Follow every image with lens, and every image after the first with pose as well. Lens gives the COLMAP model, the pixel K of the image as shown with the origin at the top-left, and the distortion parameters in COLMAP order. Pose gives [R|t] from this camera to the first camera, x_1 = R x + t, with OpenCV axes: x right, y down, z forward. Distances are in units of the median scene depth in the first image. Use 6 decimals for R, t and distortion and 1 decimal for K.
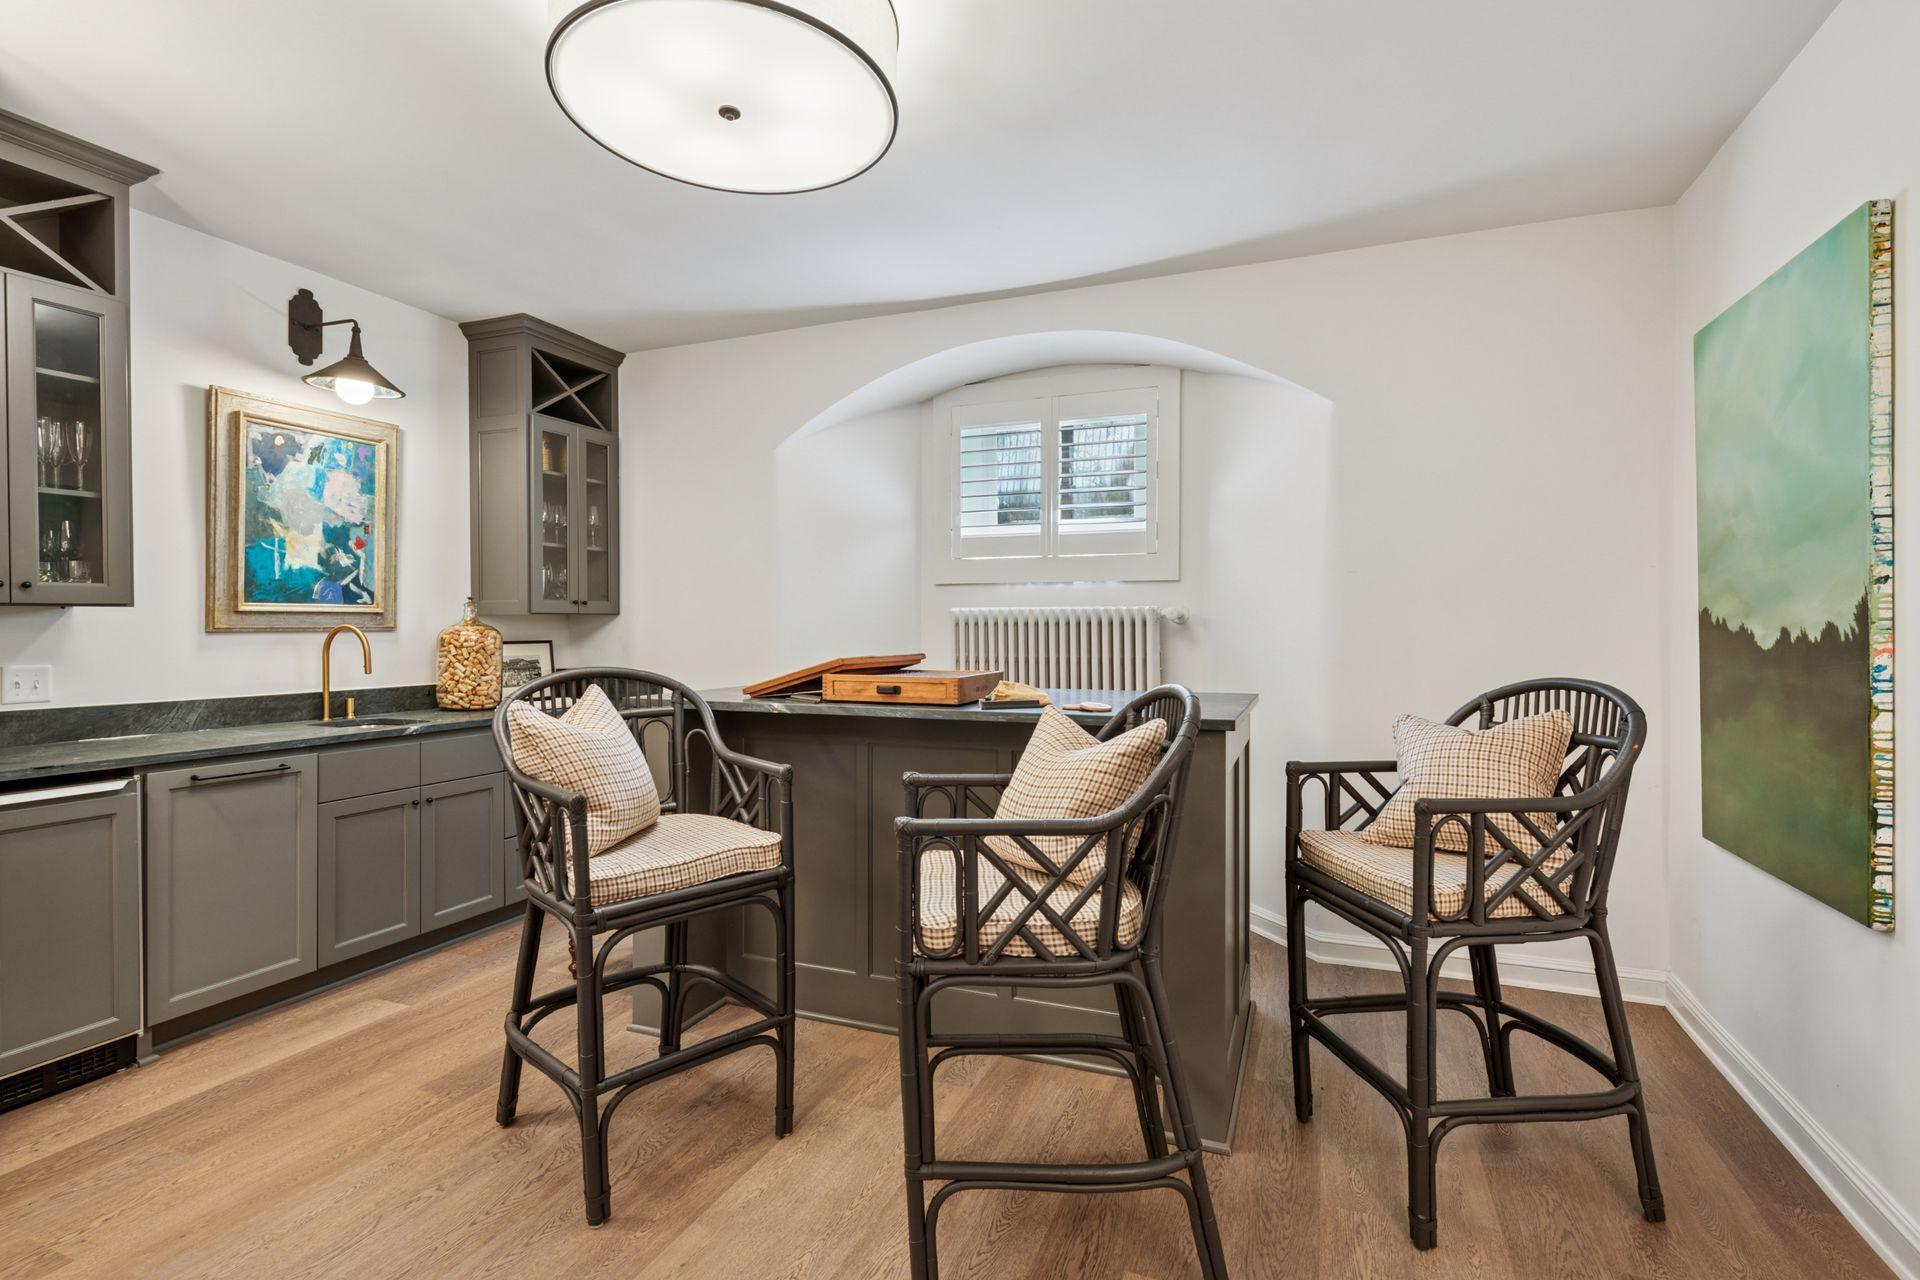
lens RADIAL K [[891.1, 0, 965.2], [0, 891.1, 634.9], [0, 0, 1]] dist [0.002364, -0.000282]
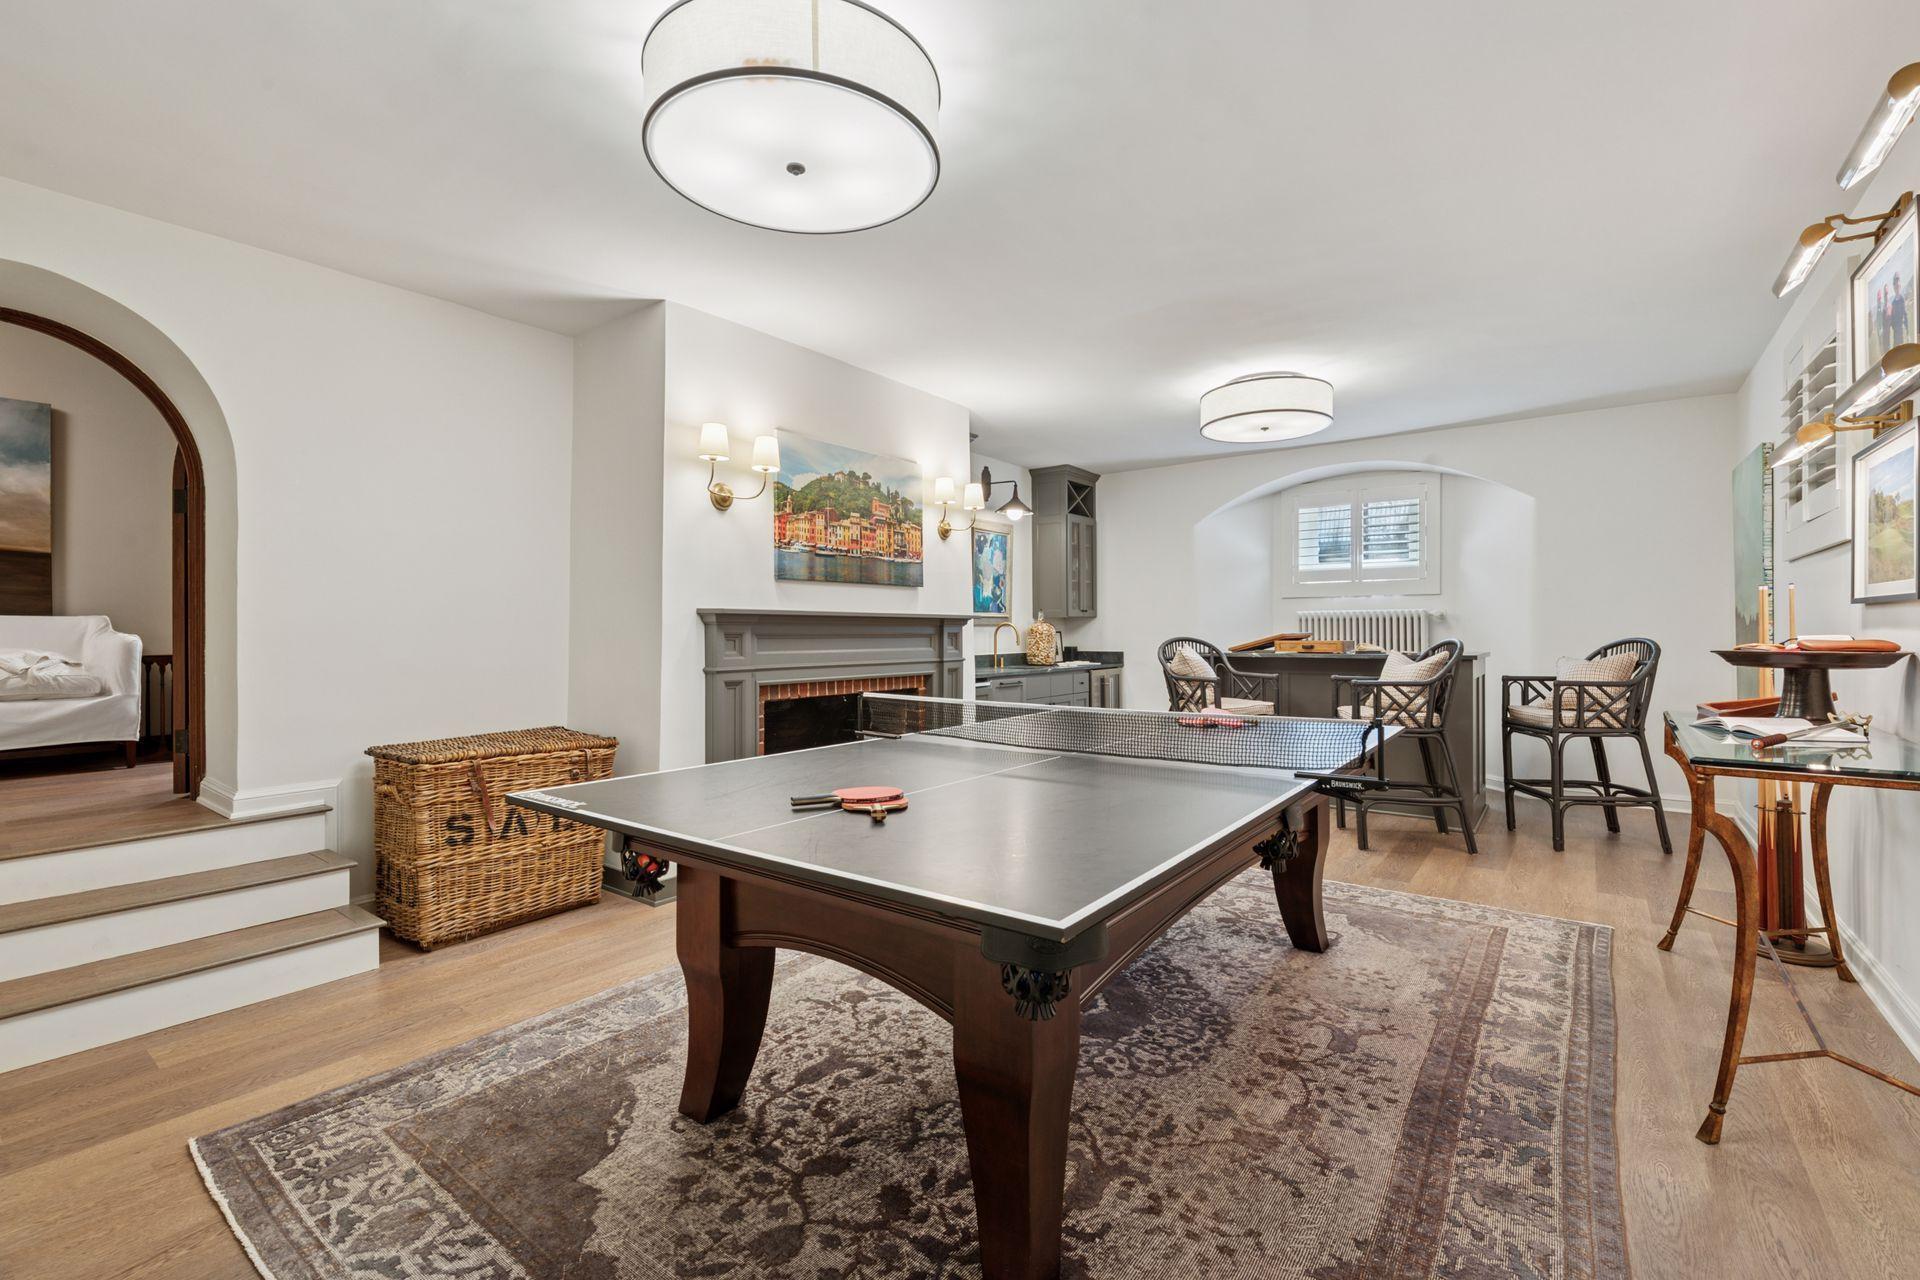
lens RADIAL K [[828.4, 0, 957.1], [0, 828.4, 633.9], [0, 0, 1]] dist [-0.003255, 0.000075]
pose [[0.964993, -0.004598, -0.262236, -0.437689], [0.003030, 0.999975, -0.006385, 0.042926], [0.262259, 0.005367, 0.964983, -1.432493]]
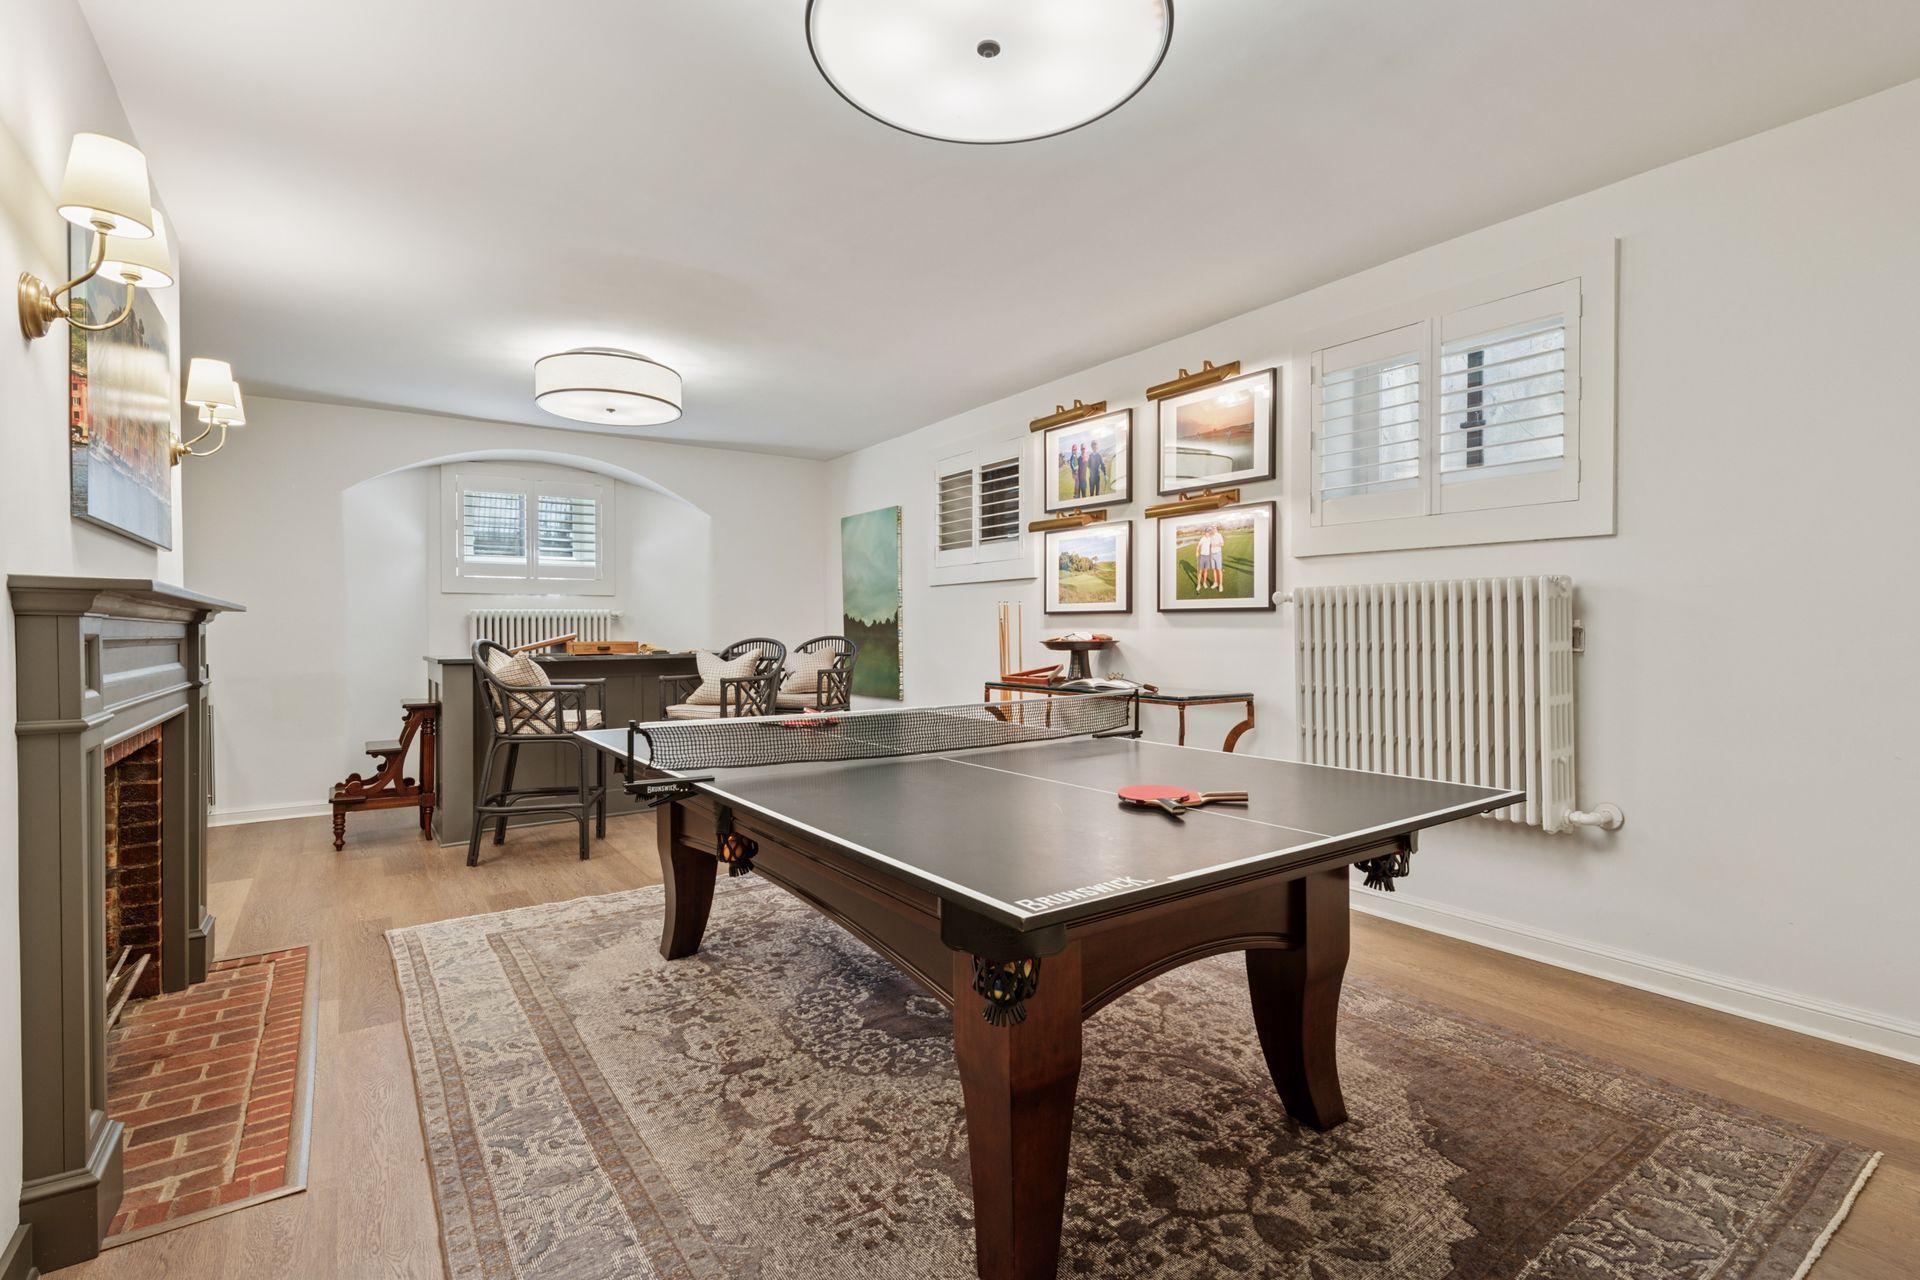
lens RADIAL K [[891.1, 0, 959.0], [0, 891.1, 635.0], [0, 0, 1]] dist [0.002364, -0.000282]
pose [[0.543832, -0.011547, 0.839115, -1.559663], [0.015487, 0.999873, 0.003722, 0.036954], [-0.839051, 0.010972, 0.543941, -0.981063]]
